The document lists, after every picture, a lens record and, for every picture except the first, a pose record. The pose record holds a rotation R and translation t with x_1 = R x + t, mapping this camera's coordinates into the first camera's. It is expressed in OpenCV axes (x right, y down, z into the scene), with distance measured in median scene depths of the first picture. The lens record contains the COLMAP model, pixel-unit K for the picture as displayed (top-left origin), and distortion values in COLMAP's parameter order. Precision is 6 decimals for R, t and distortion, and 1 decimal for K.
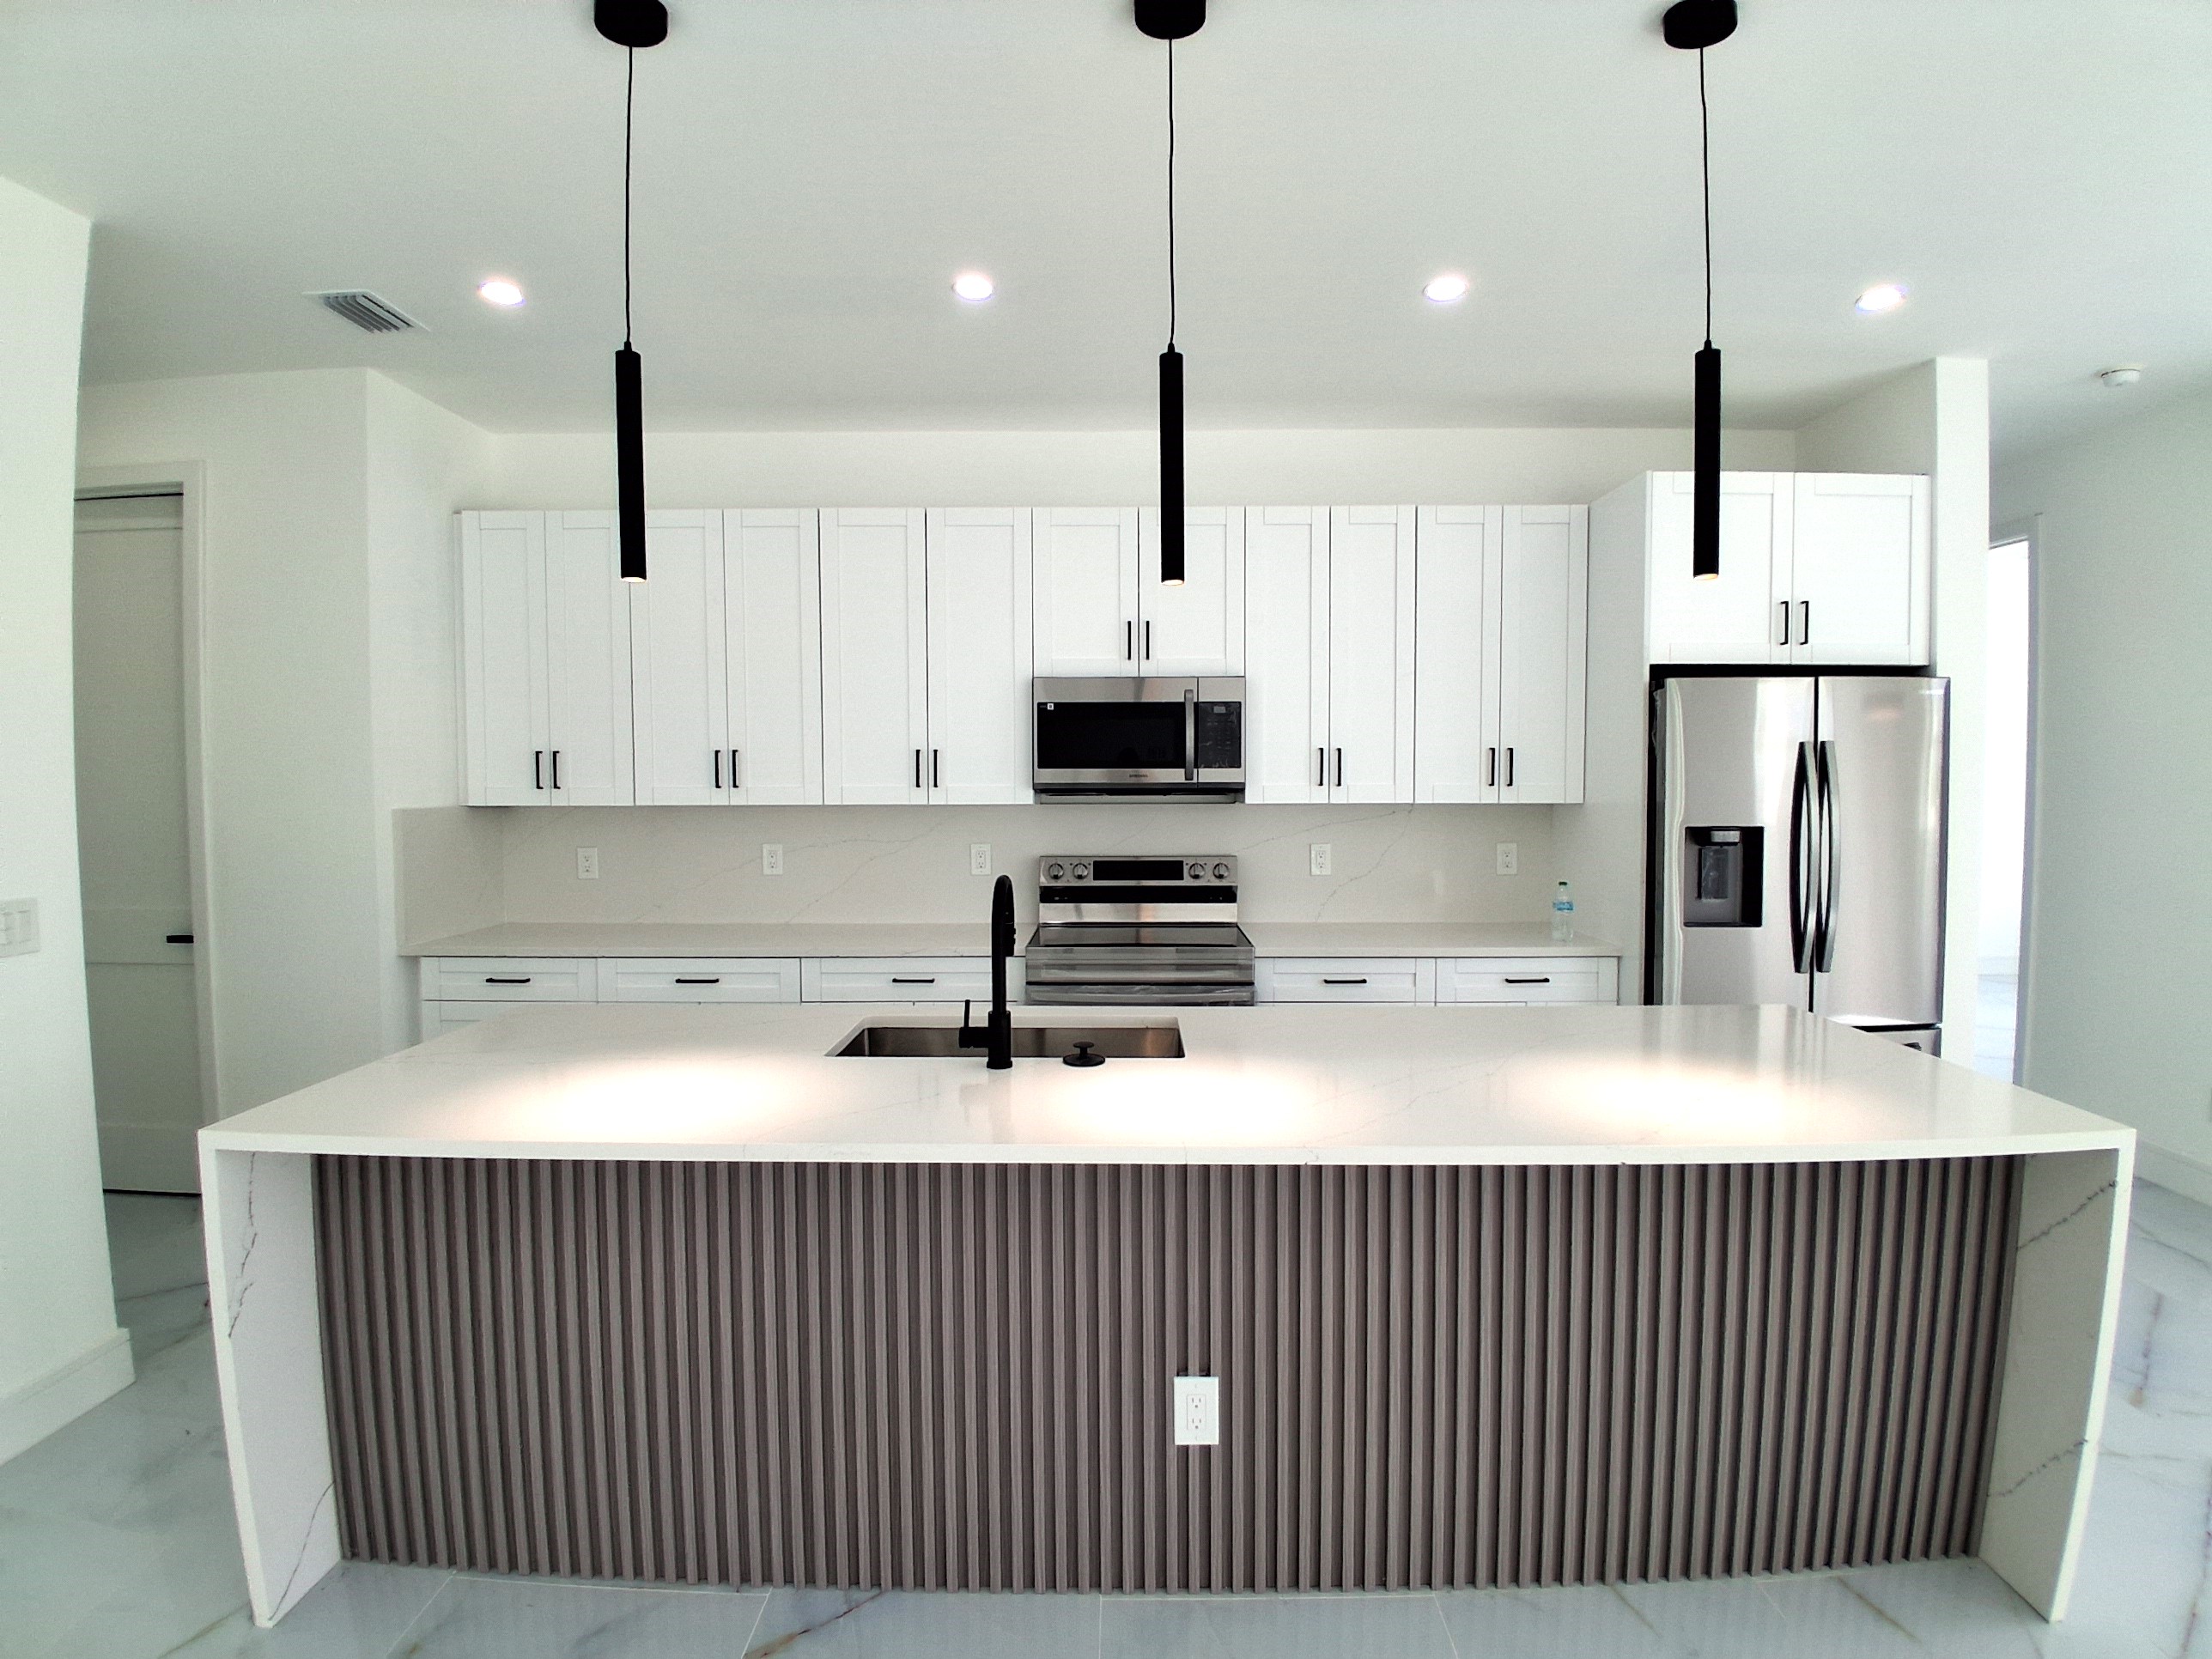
lens RADIAL K [[1102.5, 0, 1112.0], [0, 1102.5, 821.2], [0, 0, 1]] dist [0.016123, -0.057009]
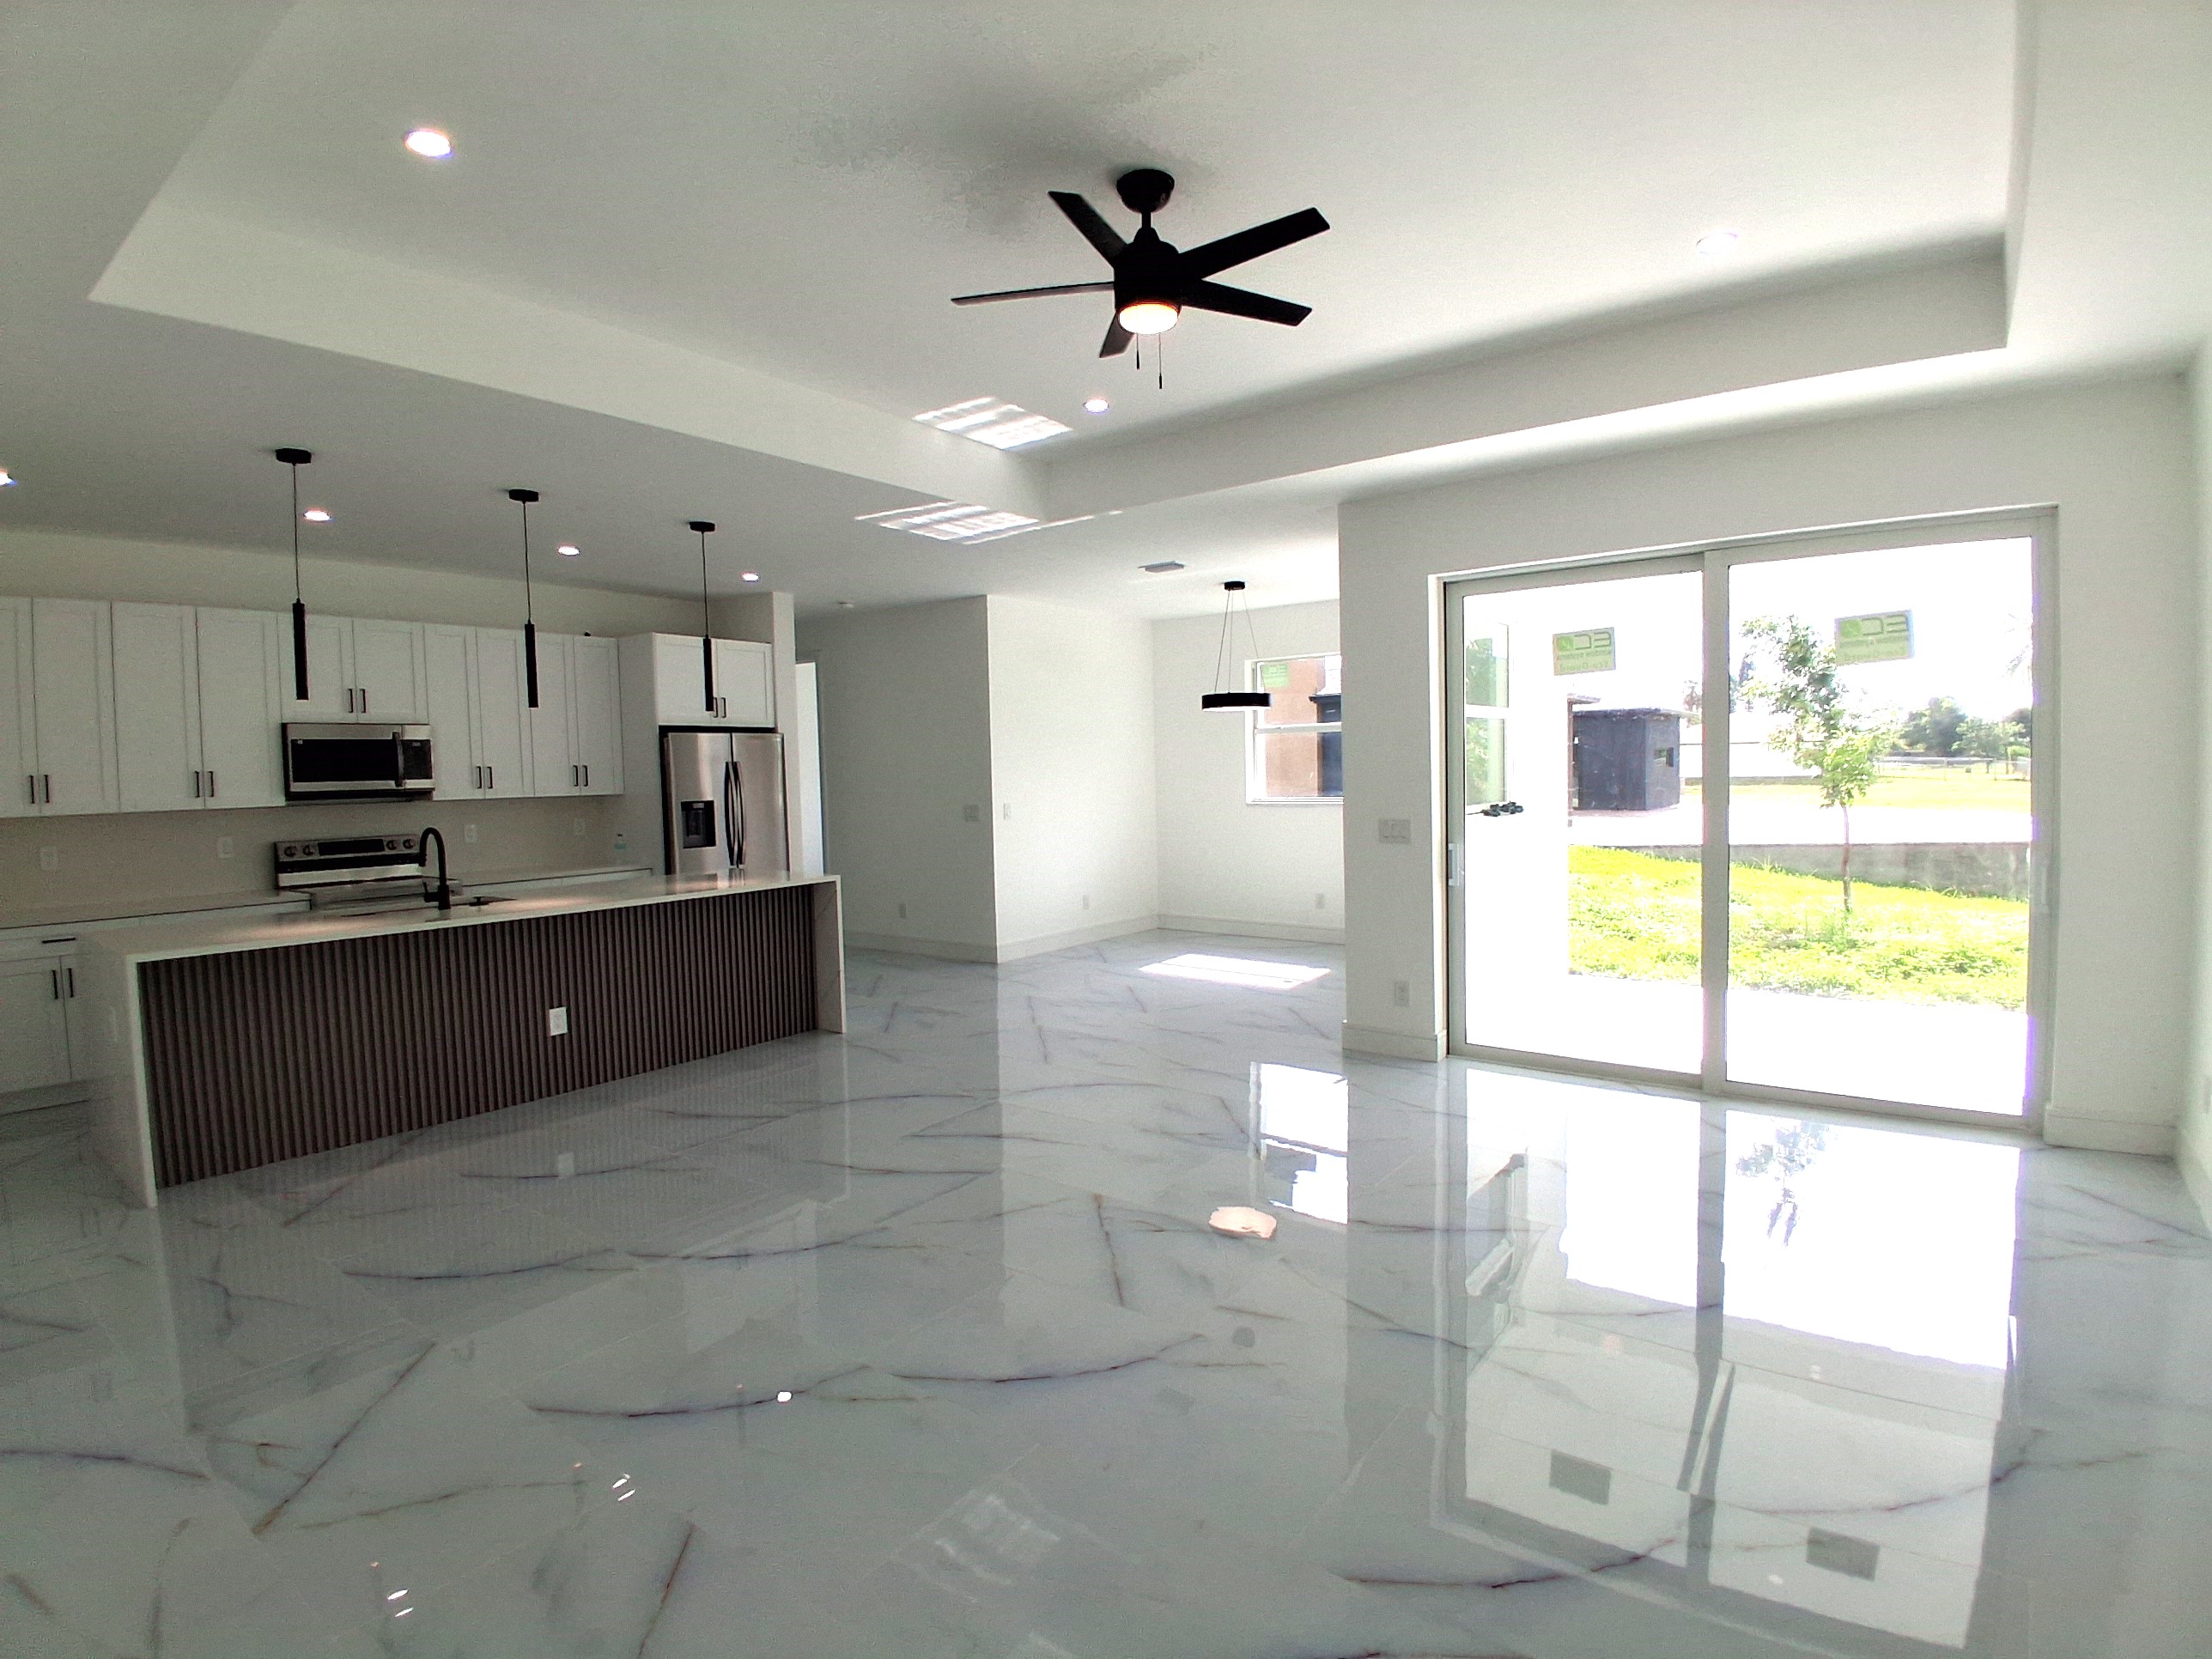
lens RADIAL K [[1102.5, 0, 1112.0], [0, 1102.5, 821.2], [0, 0, 1]] dist [0.016123, -0.057009]
pose [[0.593601, -0.049745, 0.803220, -0.649388], [0.055144, 0.998256, 0.021070, 0.039616], [-0.802868, 0.031786, 0.595309, -0.870742]]
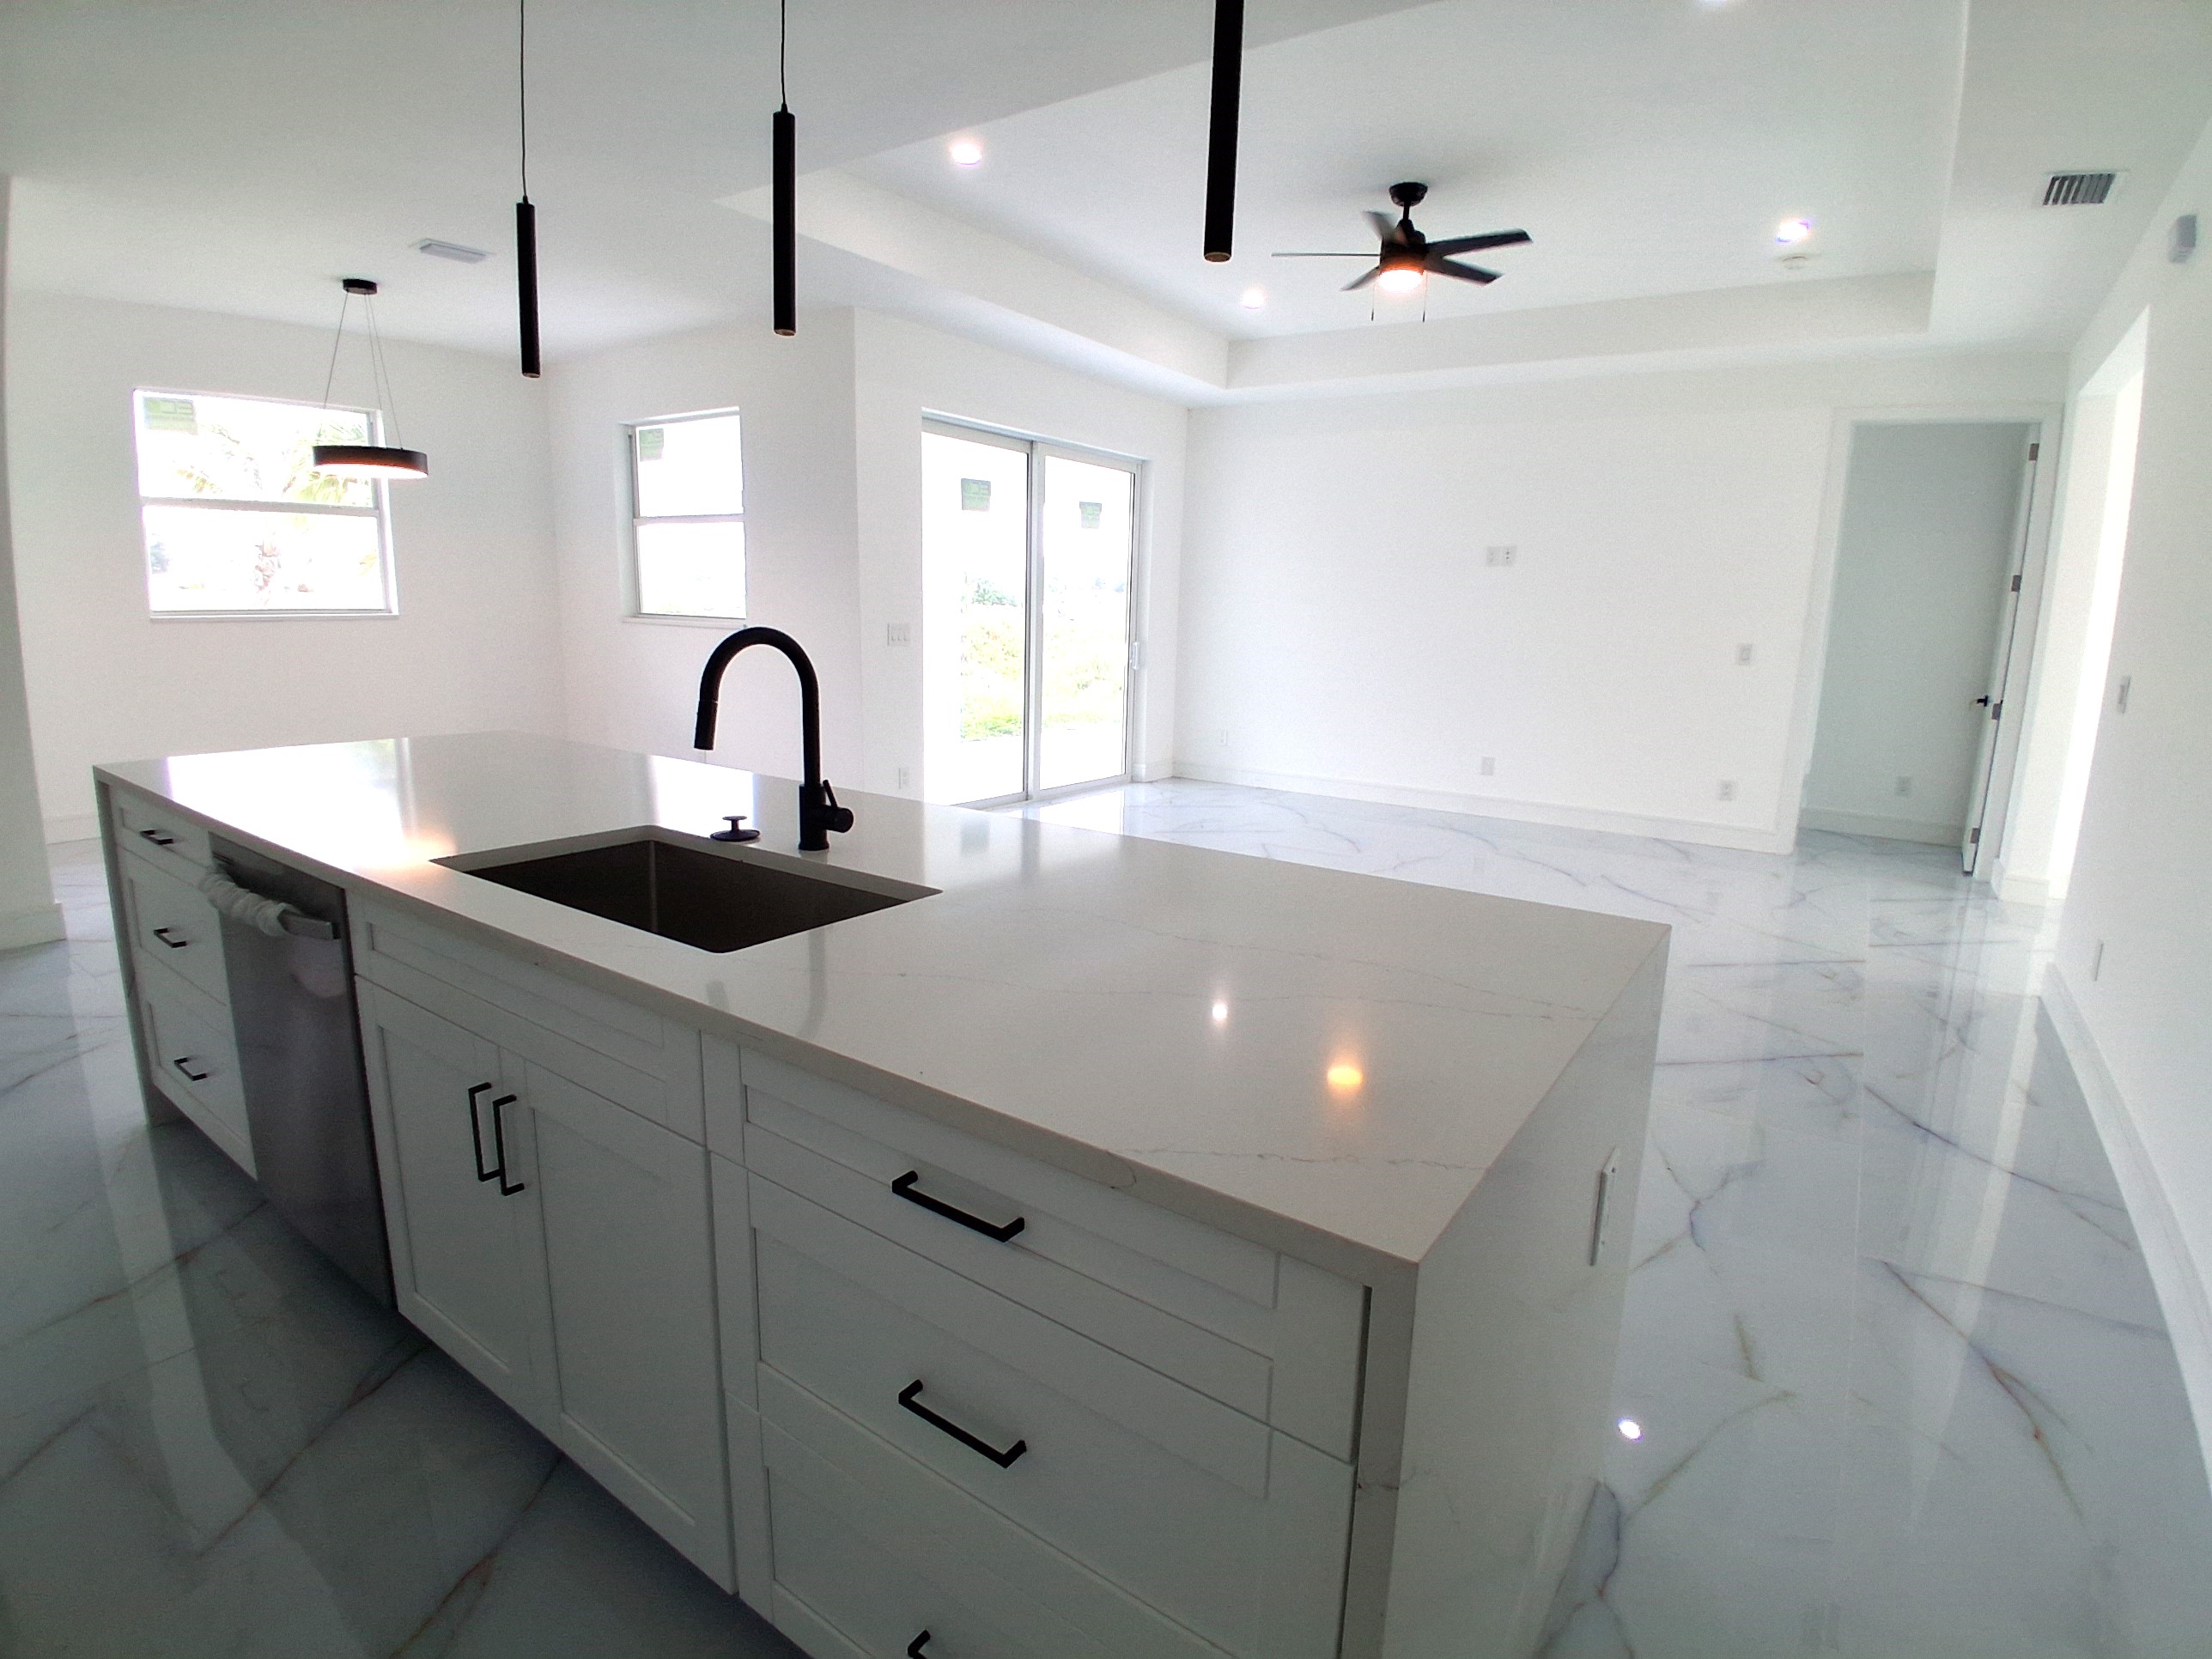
lens RADIAL K [[1102.5, 0, 1112.0], [0, 1102.5, 821.2], [0, 0, 1]] dist [0.016123, -0.057009]
pose [[-0.825225, -0.127570, 0.550210, -0.452030], [-0.001433, 0.974628, 0.223825, 0.006170], [-0.564803, 0.183917, -0.804470, 0.920499]]
